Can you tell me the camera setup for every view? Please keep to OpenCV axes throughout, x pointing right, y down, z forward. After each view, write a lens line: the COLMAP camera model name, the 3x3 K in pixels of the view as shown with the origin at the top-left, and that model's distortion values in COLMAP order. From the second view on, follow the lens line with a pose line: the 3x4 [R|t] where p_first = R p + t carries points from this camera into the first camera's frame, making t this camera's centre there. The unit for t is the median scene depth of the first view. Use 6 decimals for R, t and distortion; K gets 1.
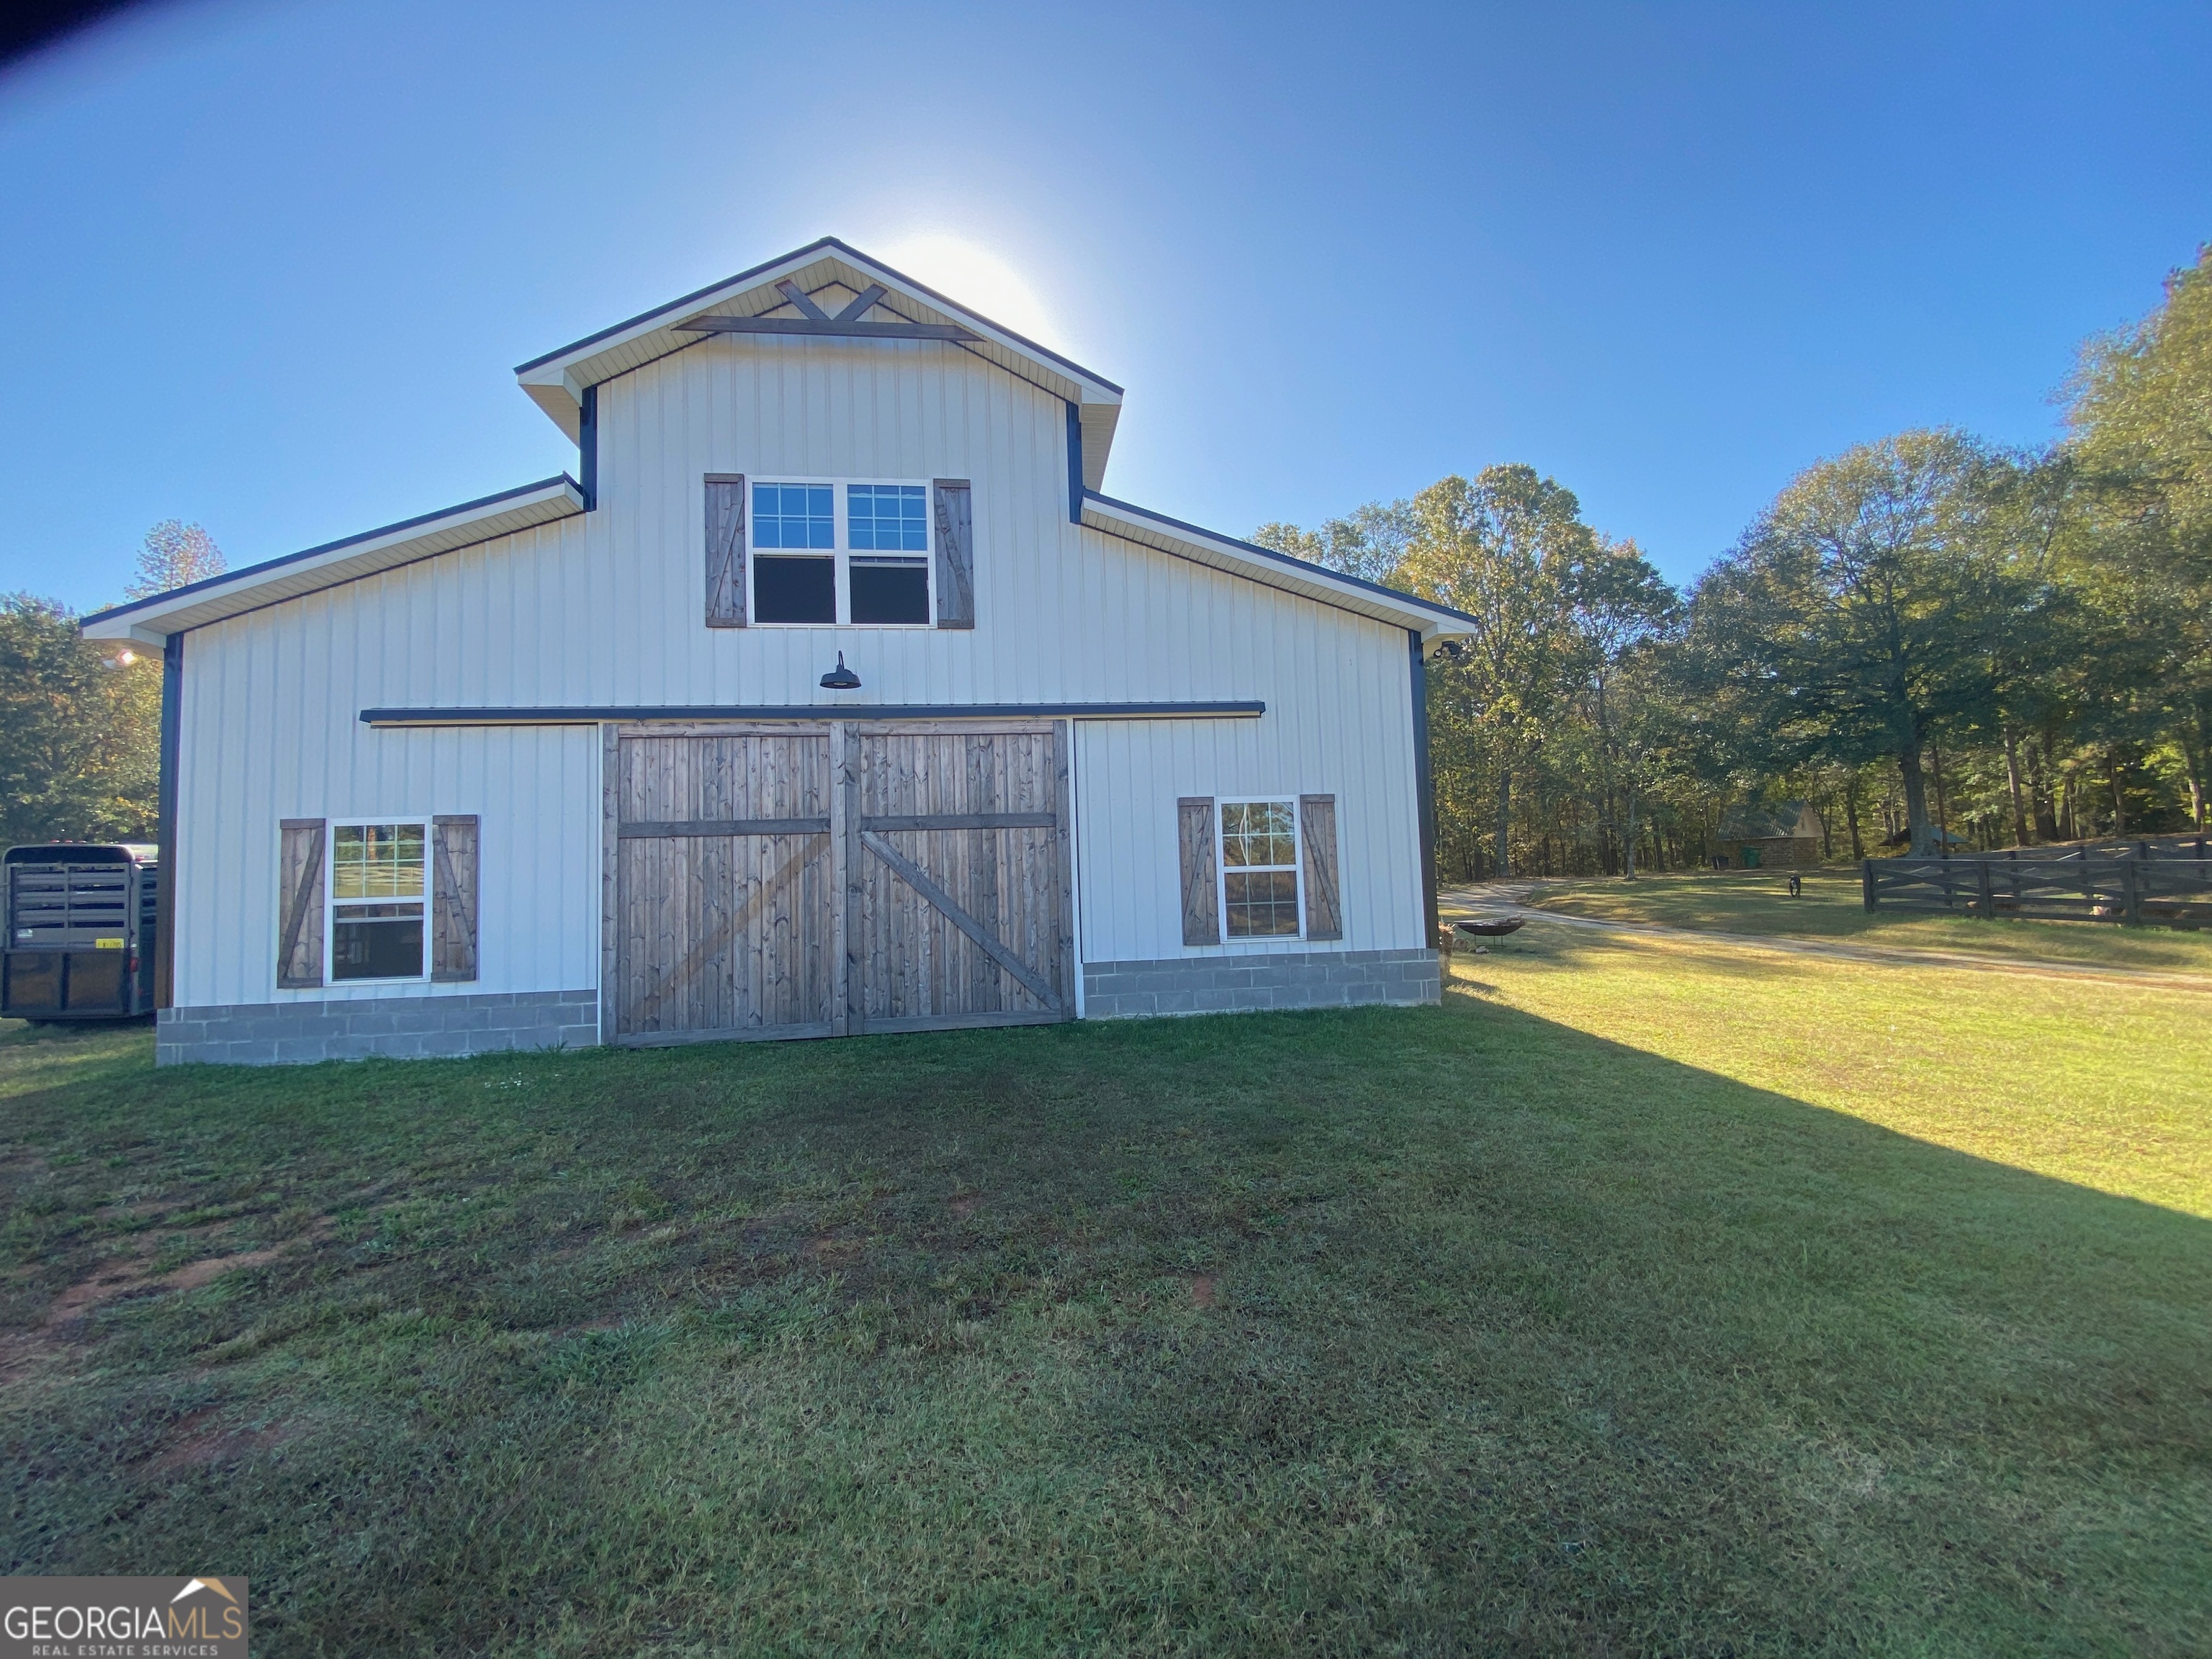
lens RADIAL K [[884.4, 0, 1106.0], [0, 884.4, 829.5], [0, 0, 1]] dist [0.008954, -0.000030]
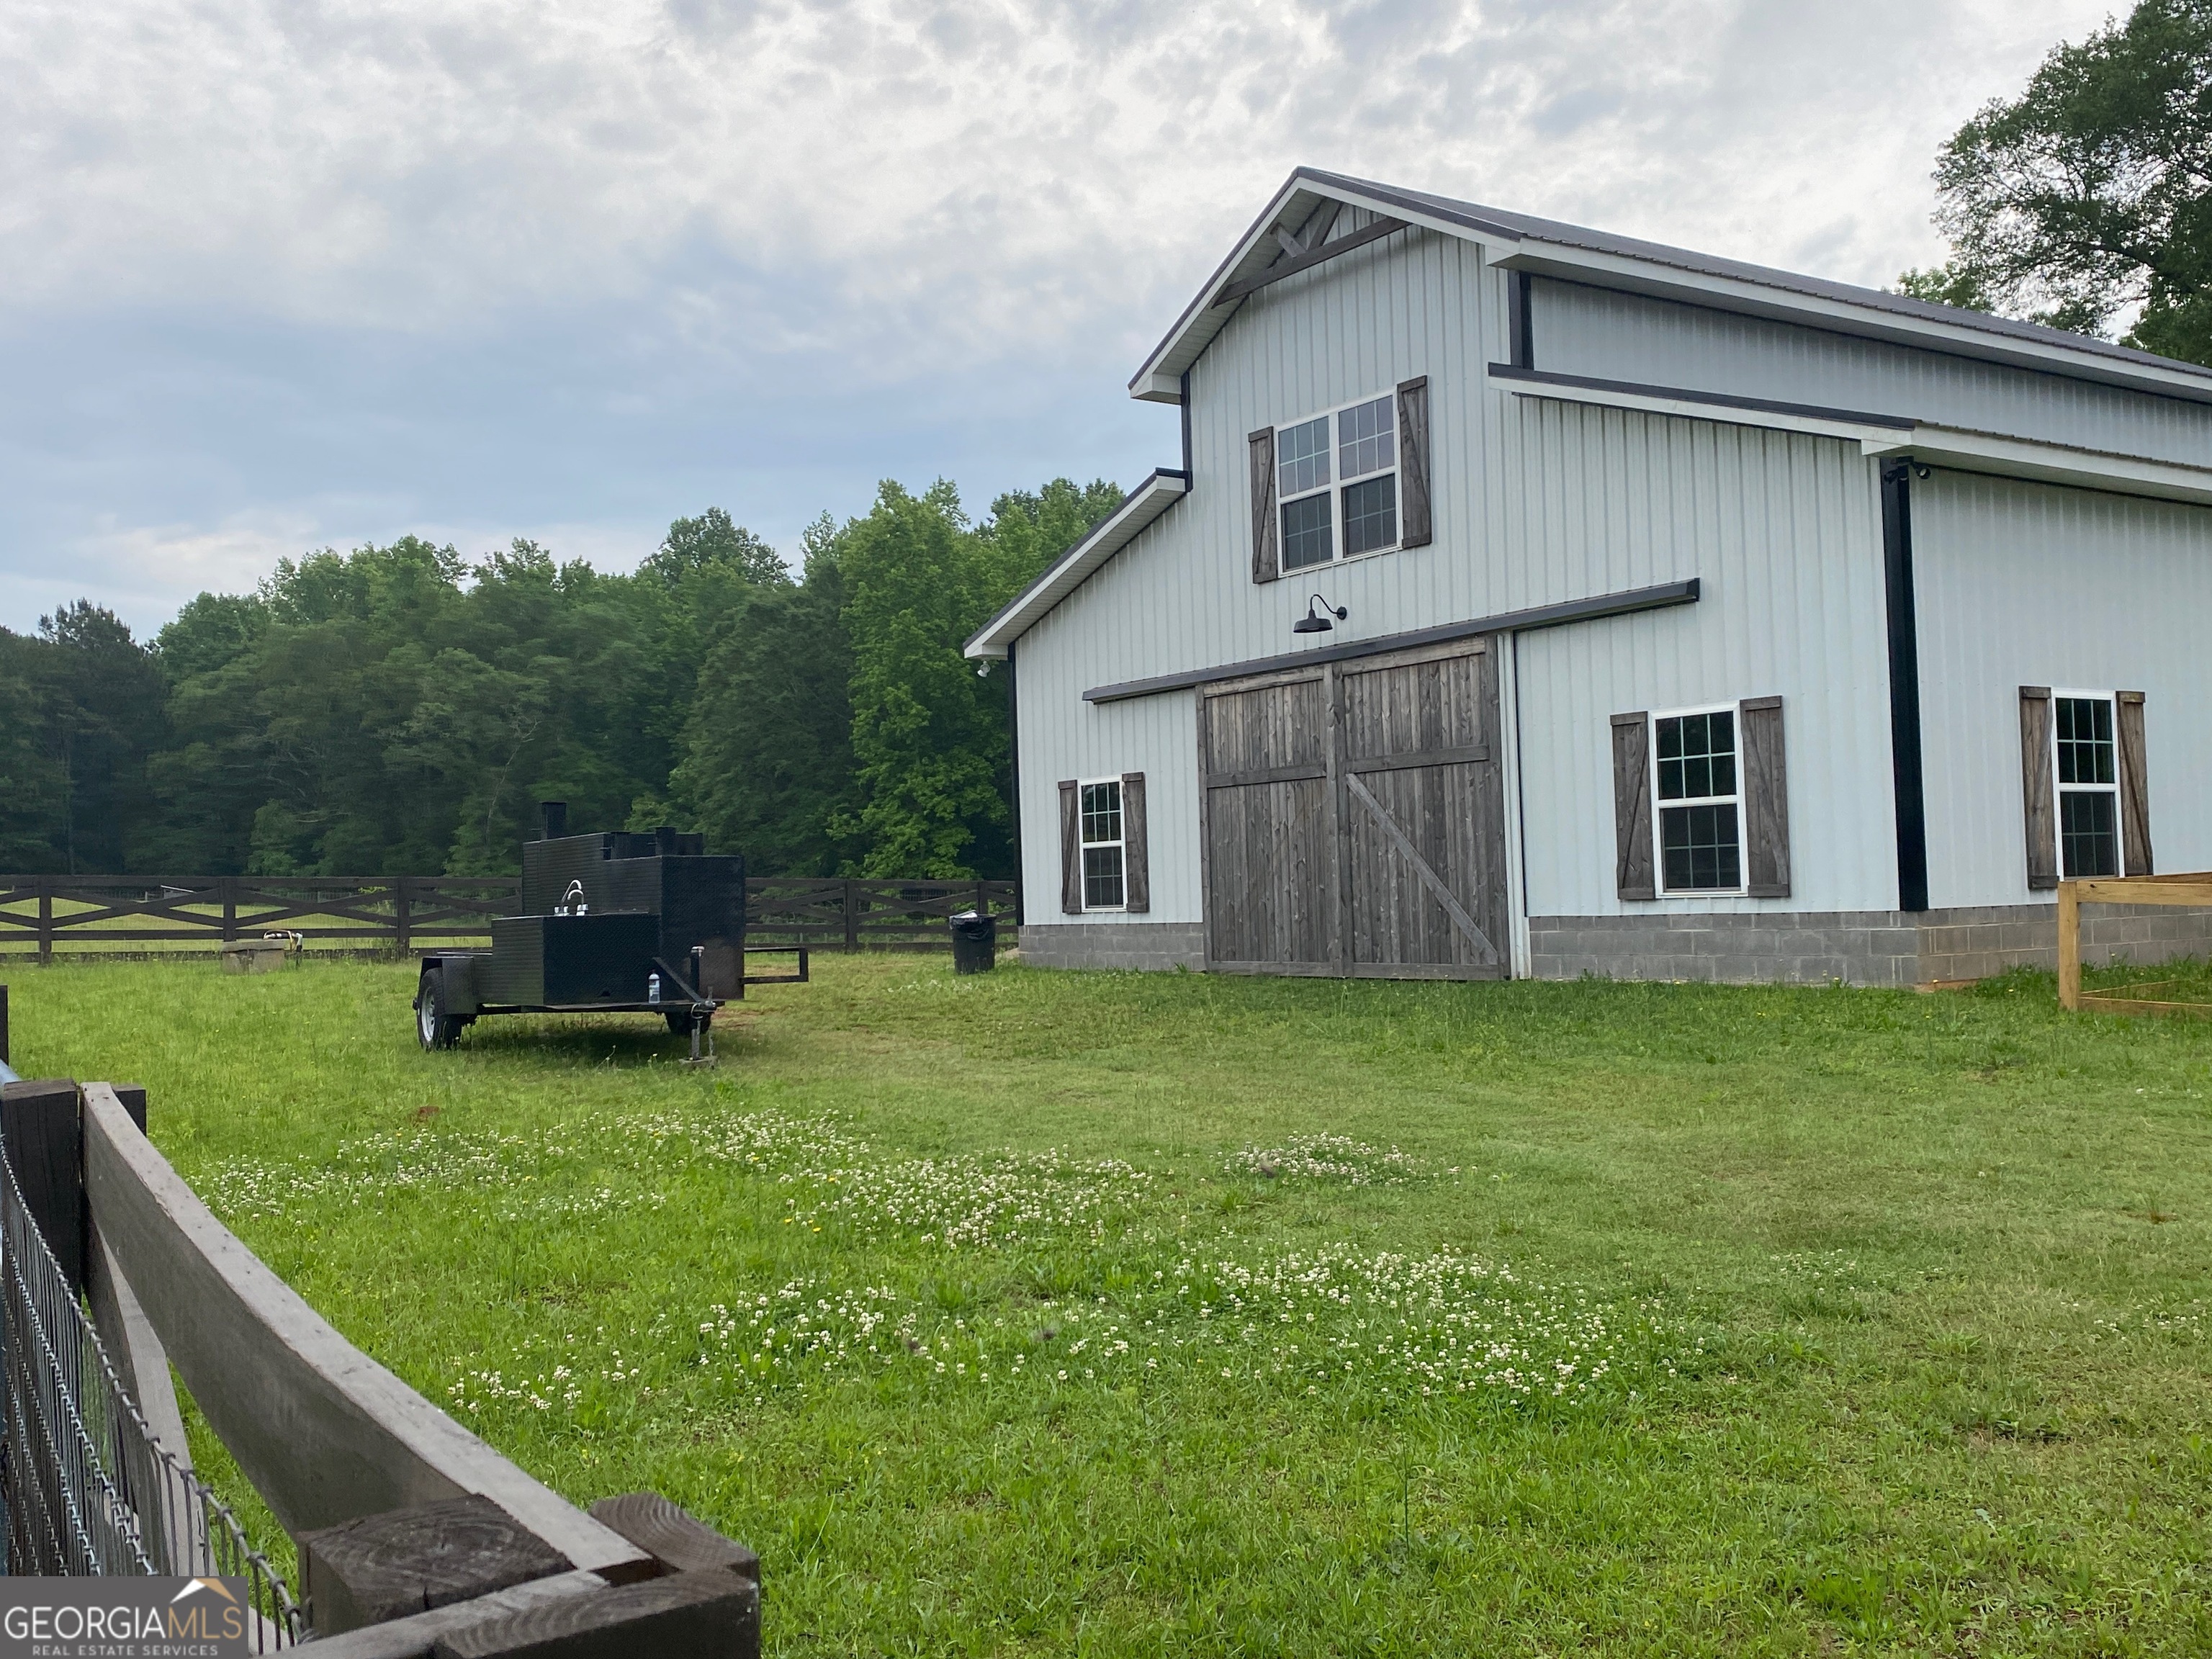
lens RADIAL K [[2118.8, 0, 1106.0], [0, 2118.8, 829.5], [0, 0, 1]] dist [0.003839, 0.000421]
pose [[0.455216, -0.010629, -0.890318, 1.635284], [0.067727, 0.997445, 0.022721, -0.008095], [0.887802, -0.070642, 0.454773, -0.298313]]
